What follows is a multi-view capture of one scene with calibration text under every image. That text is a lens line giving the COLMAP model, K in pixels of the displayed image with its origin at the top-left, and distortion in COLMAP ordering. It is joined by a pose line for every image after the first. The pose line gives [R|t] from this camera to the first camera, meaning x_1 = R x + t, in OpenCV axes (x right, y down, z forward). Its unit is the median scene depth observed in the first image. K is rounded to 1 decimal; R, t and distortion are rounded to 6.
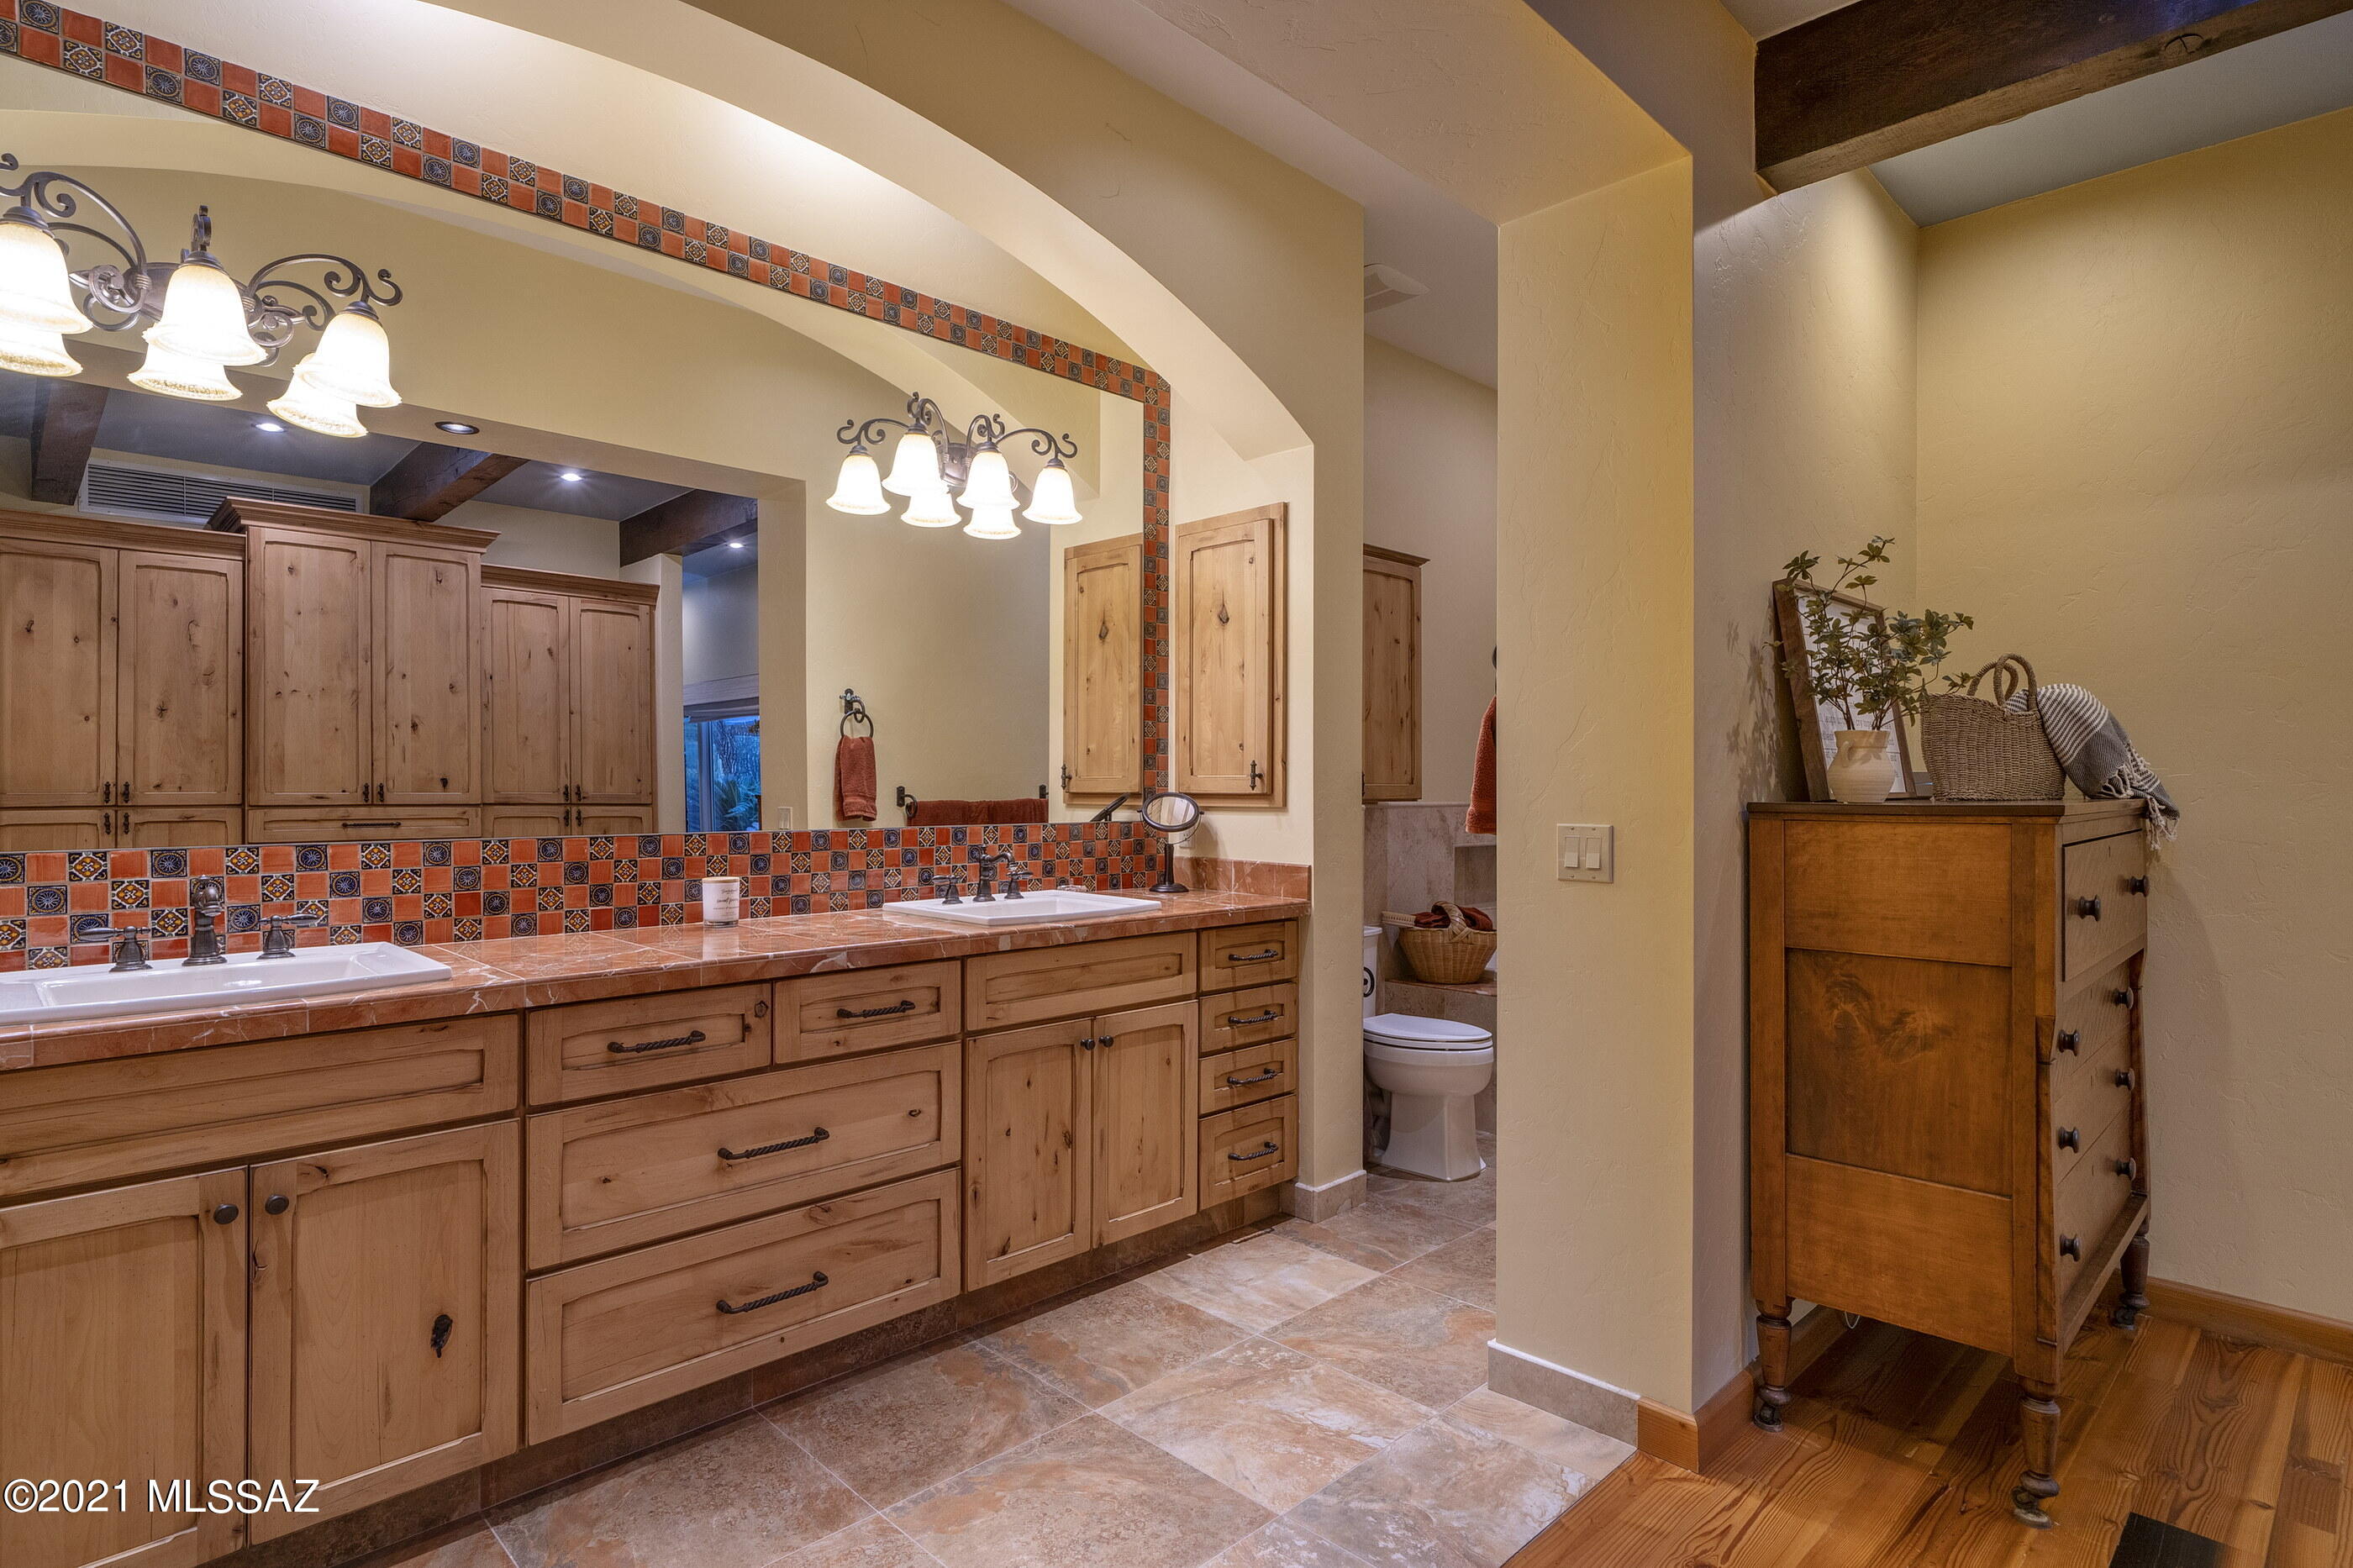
lens RADIAL K [[1215.8, 0, 1181.3], [0, 1215.8, 783.6], [0, 0, 1]] dist [0.006016, 0.001106]
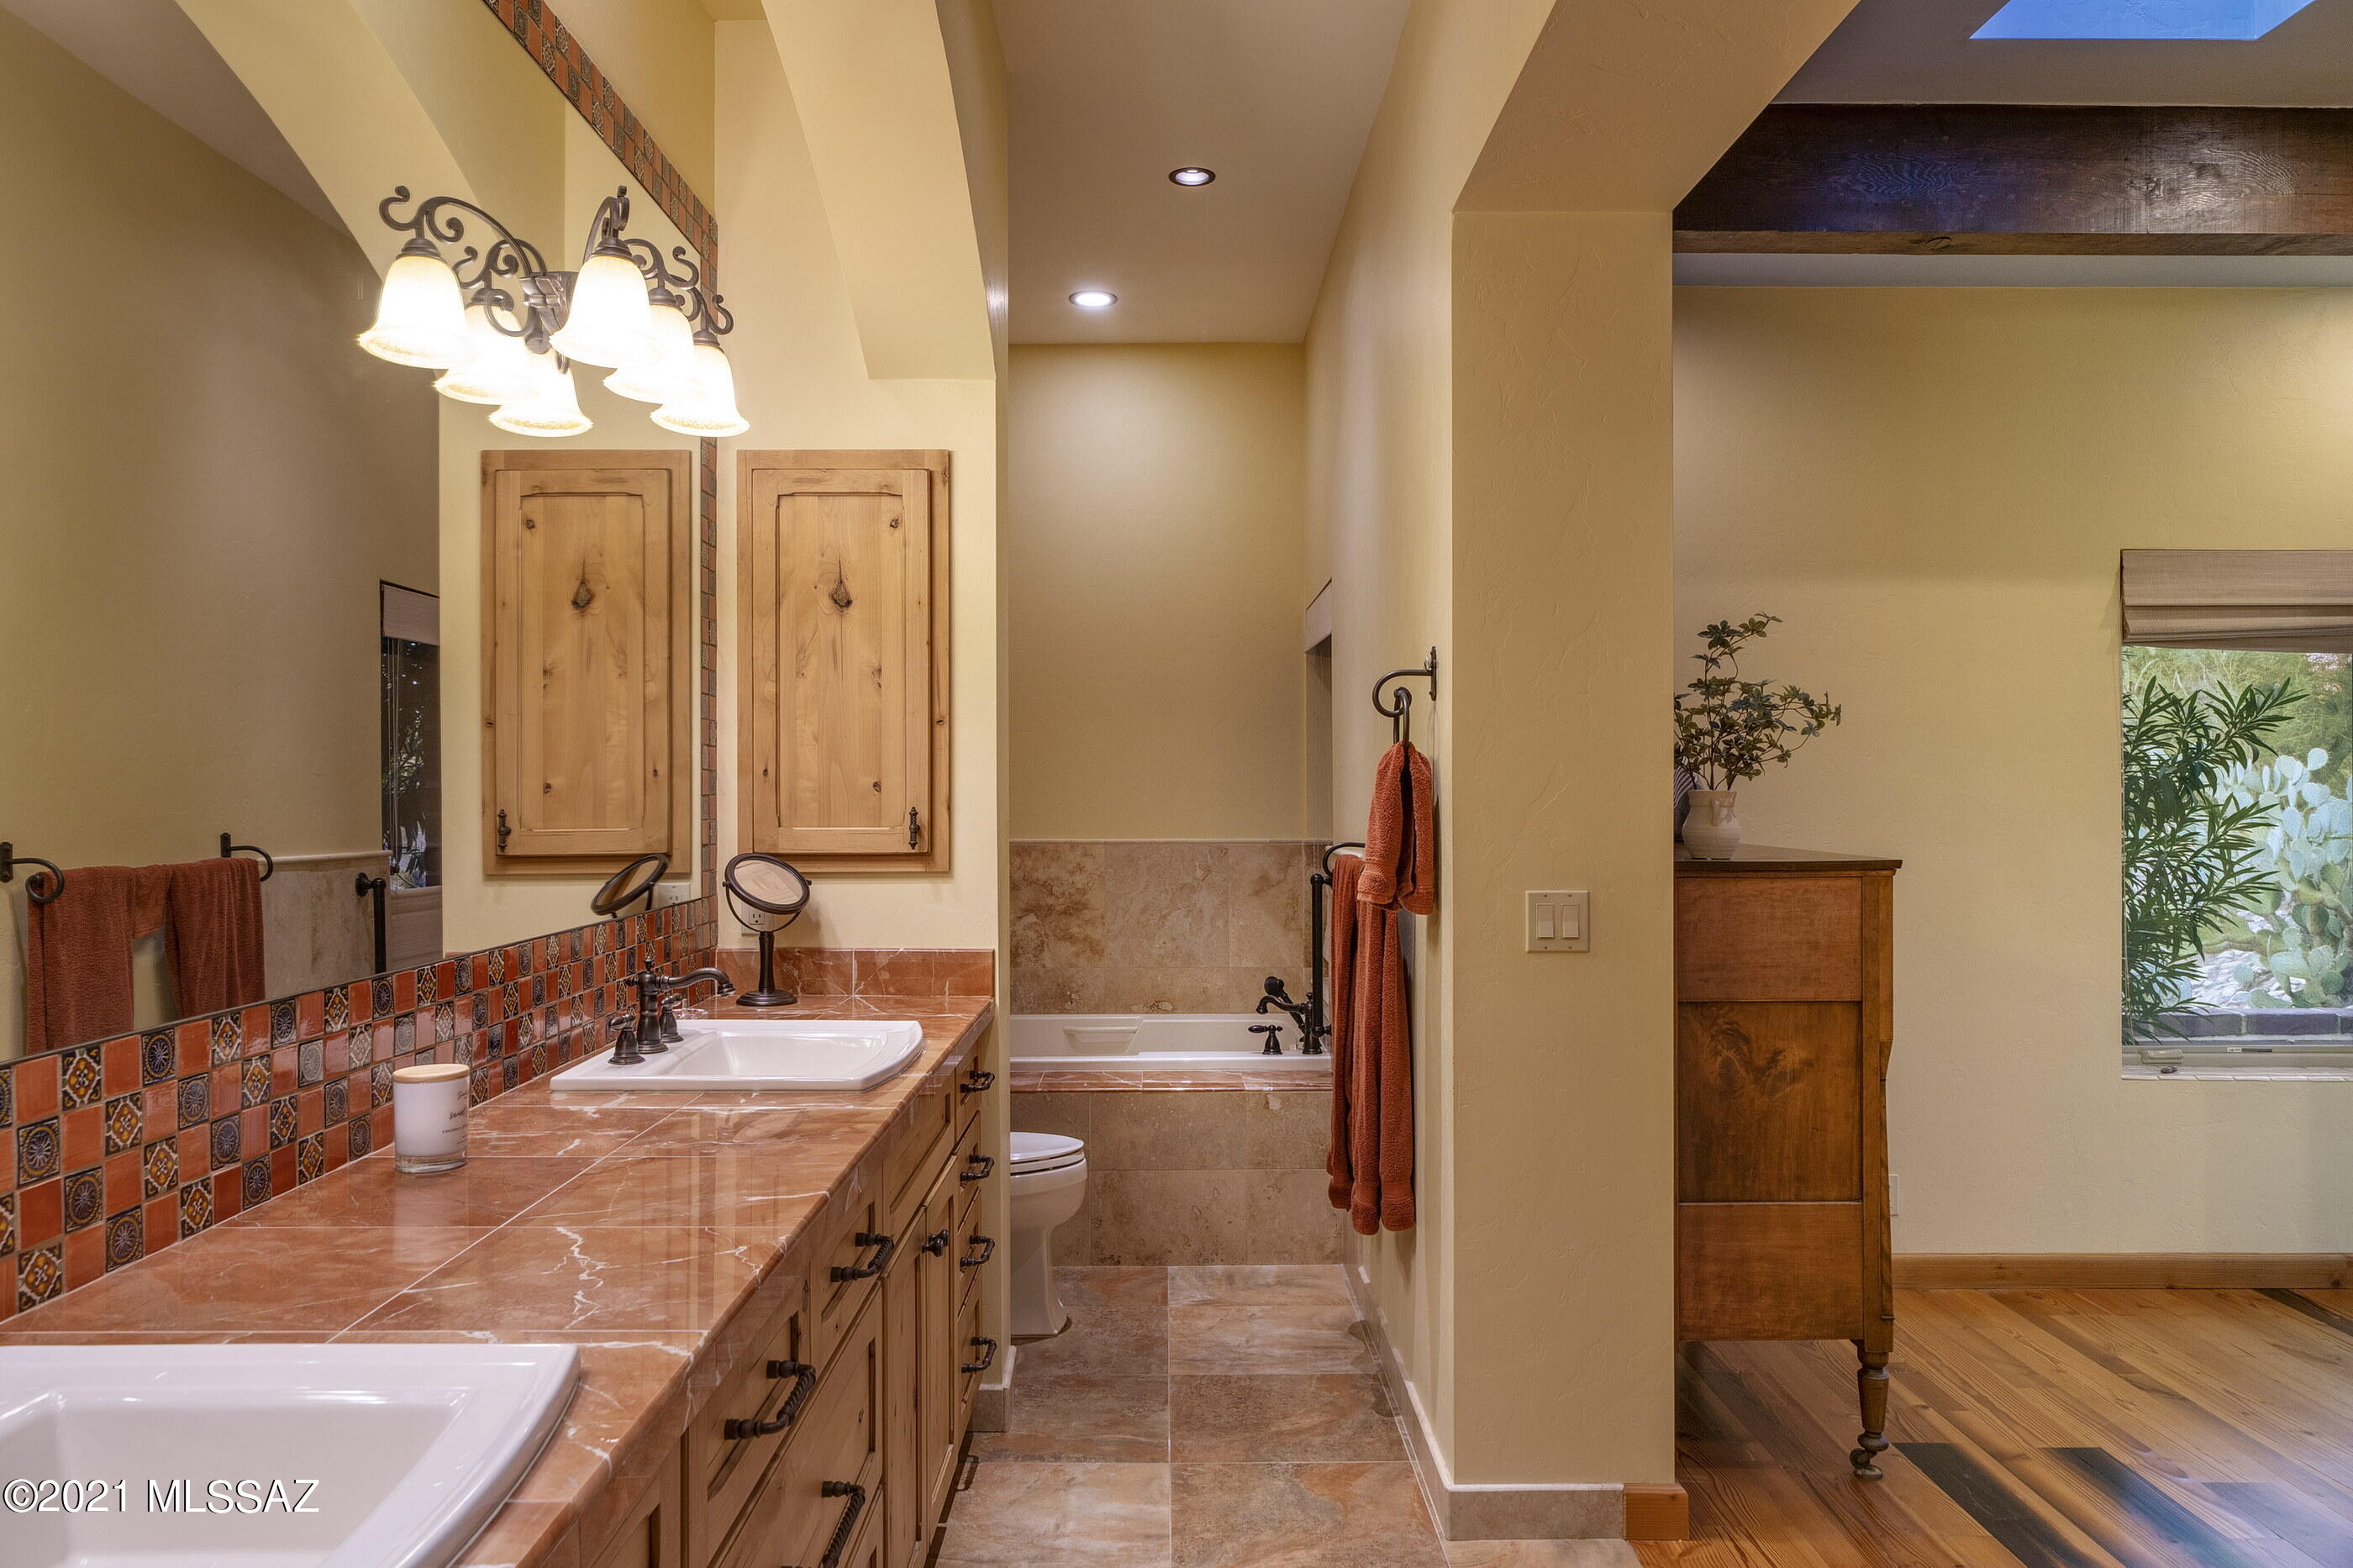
lens RADIAL K [[1567.3, 0, 1177.2], [0, 1567.3, 786.2], [0, 0, 1]] dist [0.002873, 0.004534]
pose [[0.698570, -0.000671, 0.715542, -0.699925], [0.001247, 0.999999, -0.000280, -0.044508], [-0.715541, 0.001088, 0.698570, 0.359424]]
